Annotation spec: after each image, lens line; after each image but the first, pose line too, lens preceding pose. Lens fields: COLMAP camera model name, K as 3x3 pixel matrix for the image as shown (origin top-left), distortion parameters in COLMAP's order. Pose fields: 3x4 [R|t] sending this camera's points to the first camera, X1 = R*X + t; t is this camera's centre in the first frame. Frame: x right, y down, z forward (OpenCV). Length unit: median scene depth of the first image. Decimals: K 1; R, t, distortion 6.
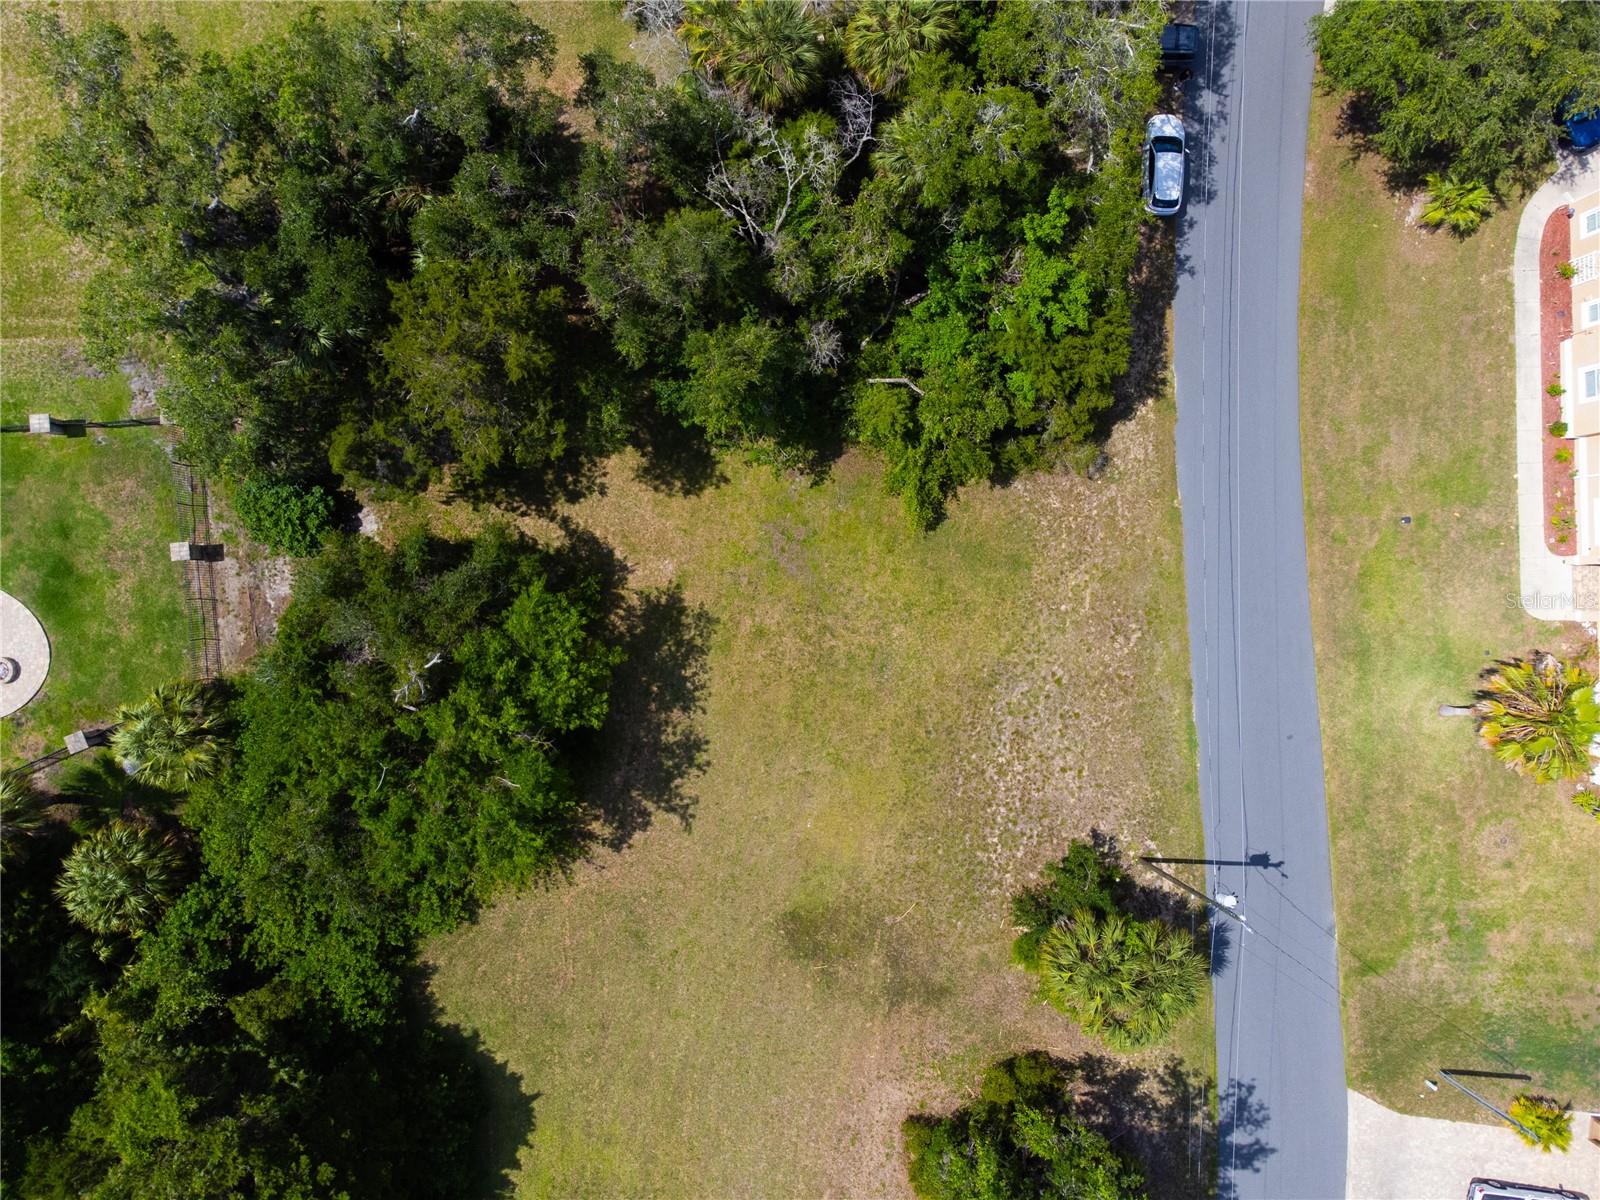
lens RADIAL K [[1191.3, 0, 792.4], [0, 1191.3, 586.3], [0, 0, 1]] dist [-0.003137, 0.028219]
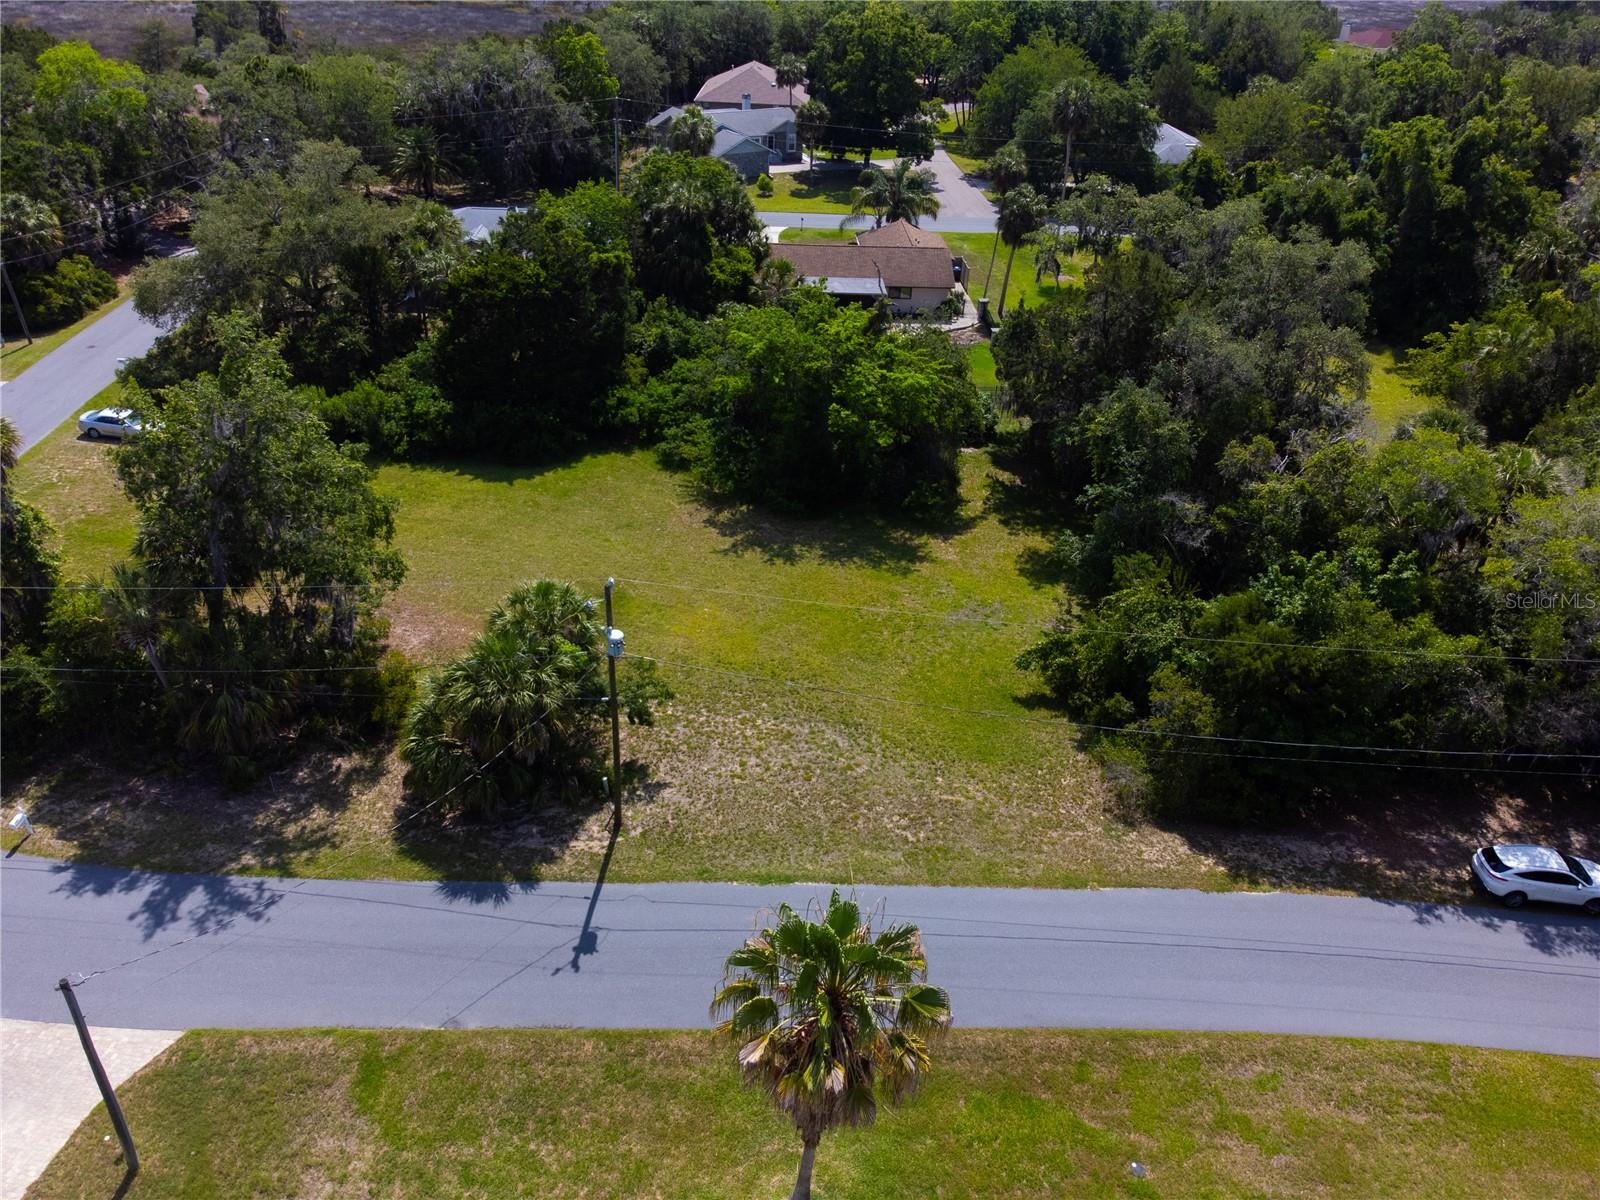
lens RADIAL K [[1191.3, 0, 790.0], [0, 1191.3, 606.9], [0, 0, 1]] dist [-0.003137, 0.028219]
pose [[-0.036787, 0.478353, -0.877397, 0.905508], [-0.998475, -0.053770, 0.012549, 0.118469], [-0.041175, 0.876520, 0.479601, 0.512956]]
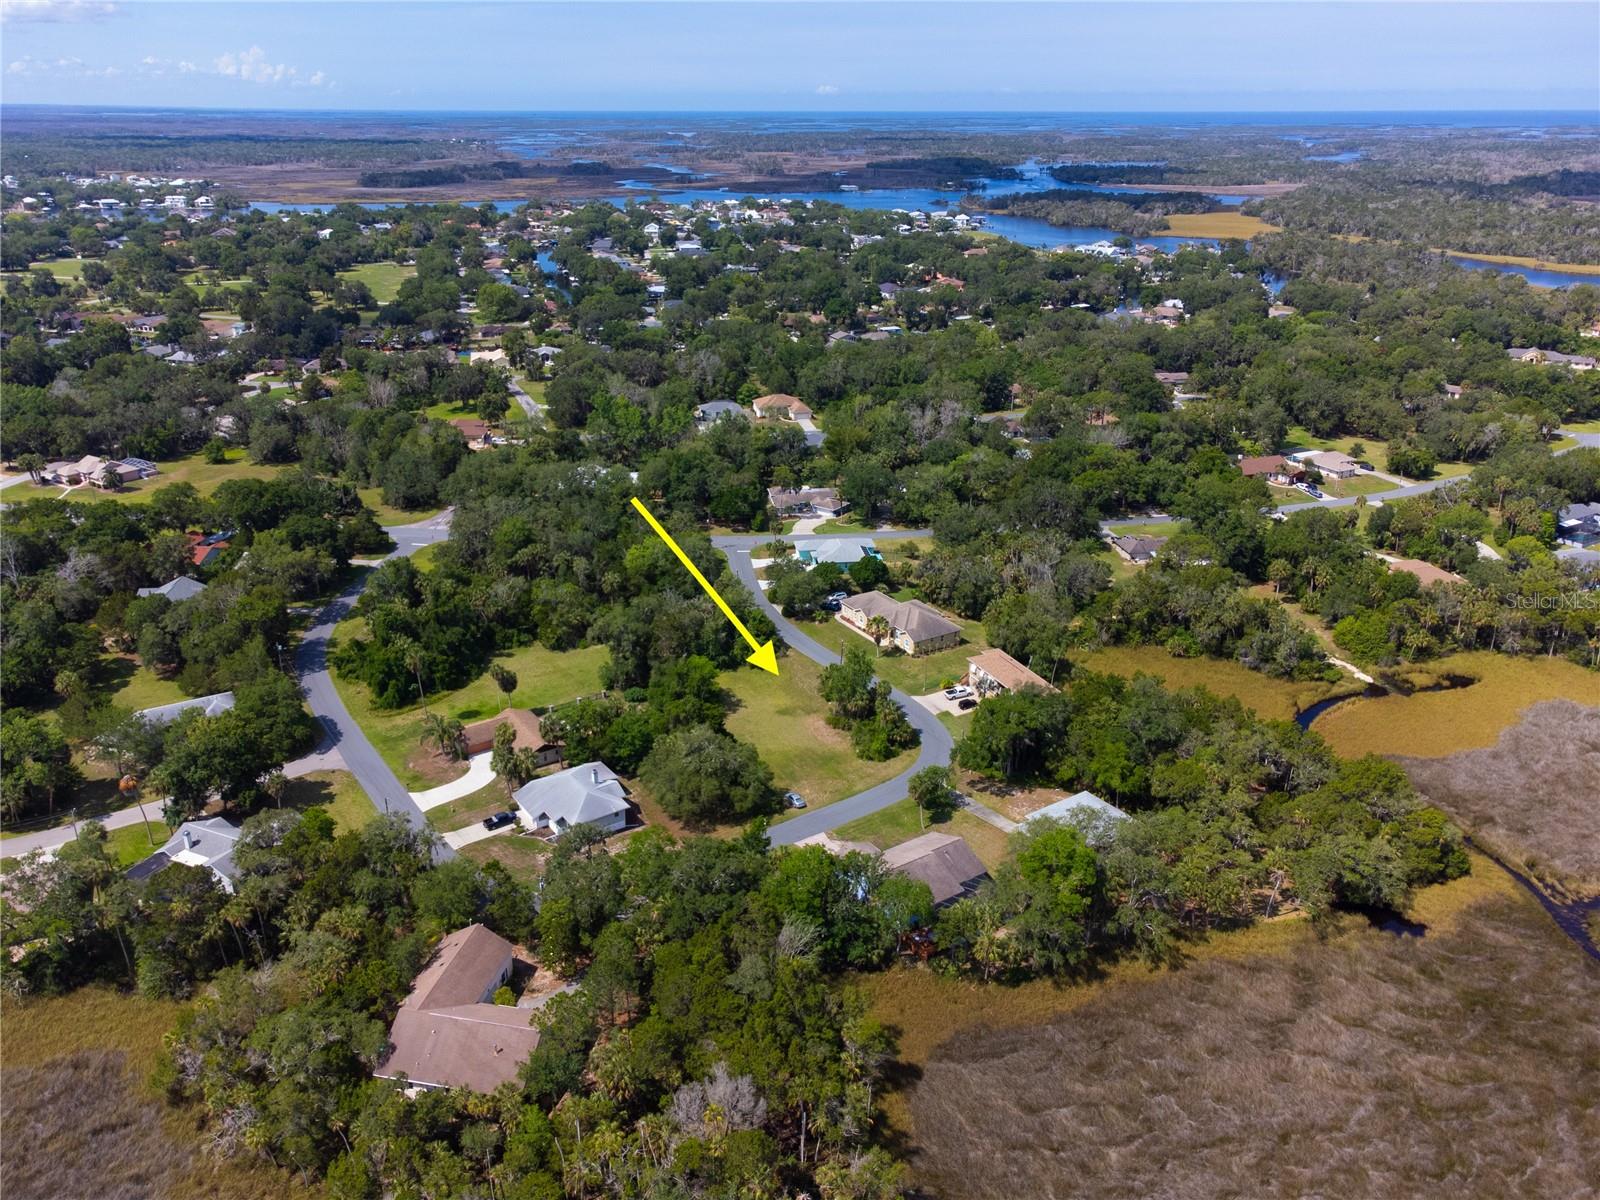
lens RADIAL K [[1191.3, 0, 792.1], [0, 1191.3, 608.0], [0, 0, 1]] dist [-0.003137, 0.028219]
pose [[0.860553, -0.236332, 0.451217, -1.803451], [0.507939, 0.332005, -0.794840, 3.589607], [0.038039, 0.913192, 0.405750, -1.075205]]
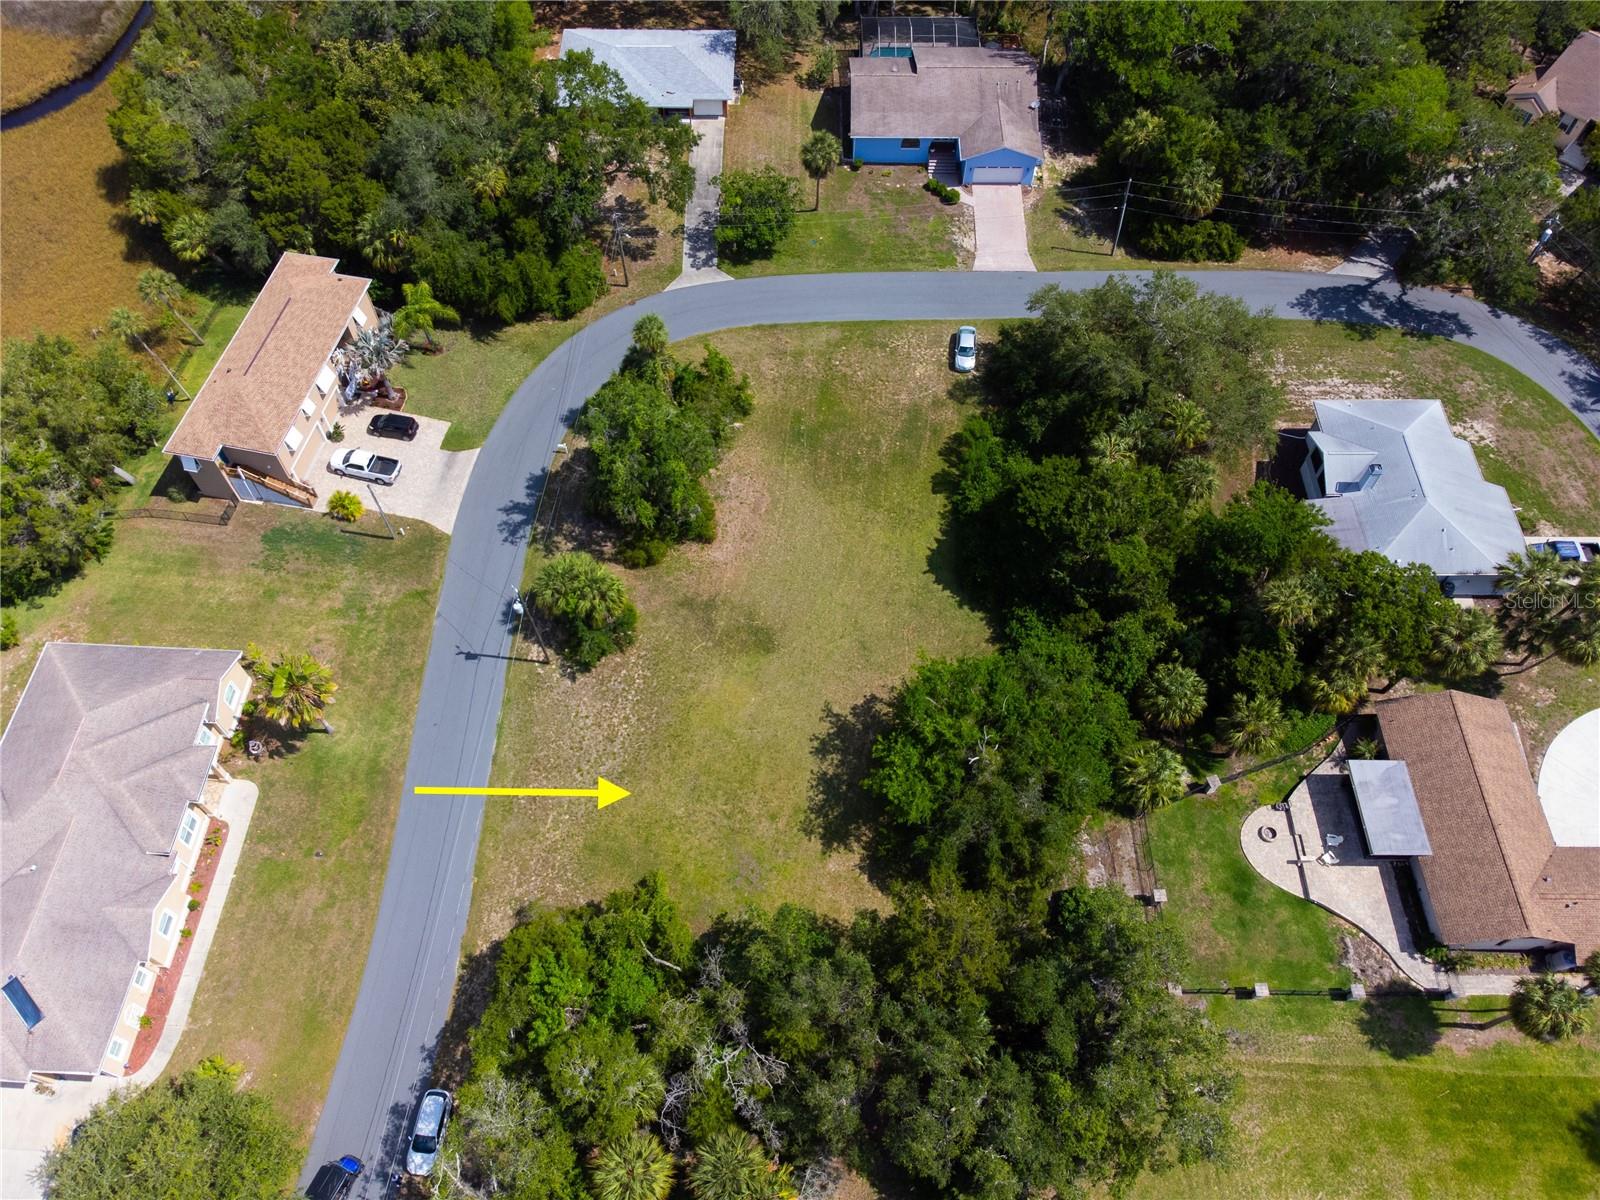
lens RADIAL K [[1191.3, 0, 779.3], [0, 1191.3, 591.2], [0, 0, 1]] dist [-0.003137, 0.028219]
pose [[-0.995620, -0.092970, 0.009829, -0.022887], [0.083864, -0.841723, 0.533356, -0.517811], [-0.041313, 0.531844, 0.845834, -0.413335]]
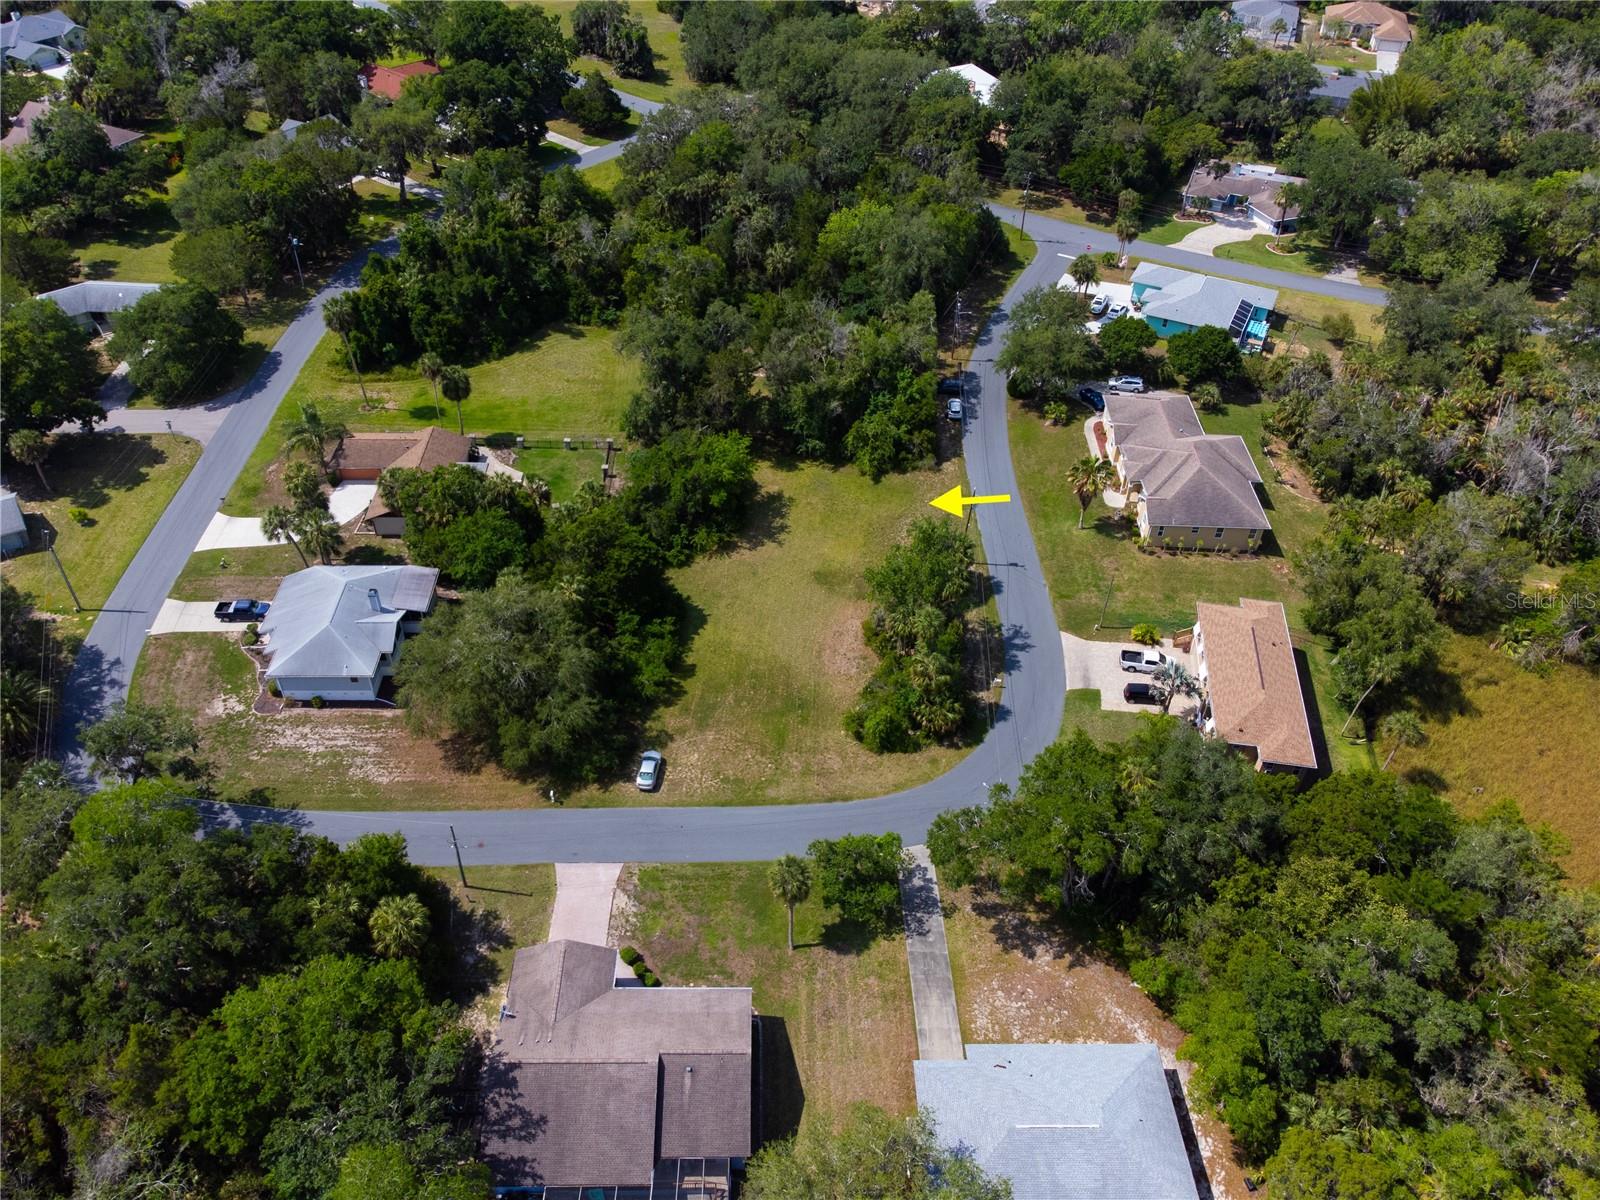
lens RADIAL K [[1191.3, 0, 785.6], [0, 1191.3, 593.5], [0, 0, 1]] dist [-0.003137, 0.028219]
pose [[0.997883, 0.012231, -0.063870, 0.090588], [-0.056595, 0.647104, -0.760298, 2.168111], [0.032032, 0.762303, 0.646427, -0.543104]]
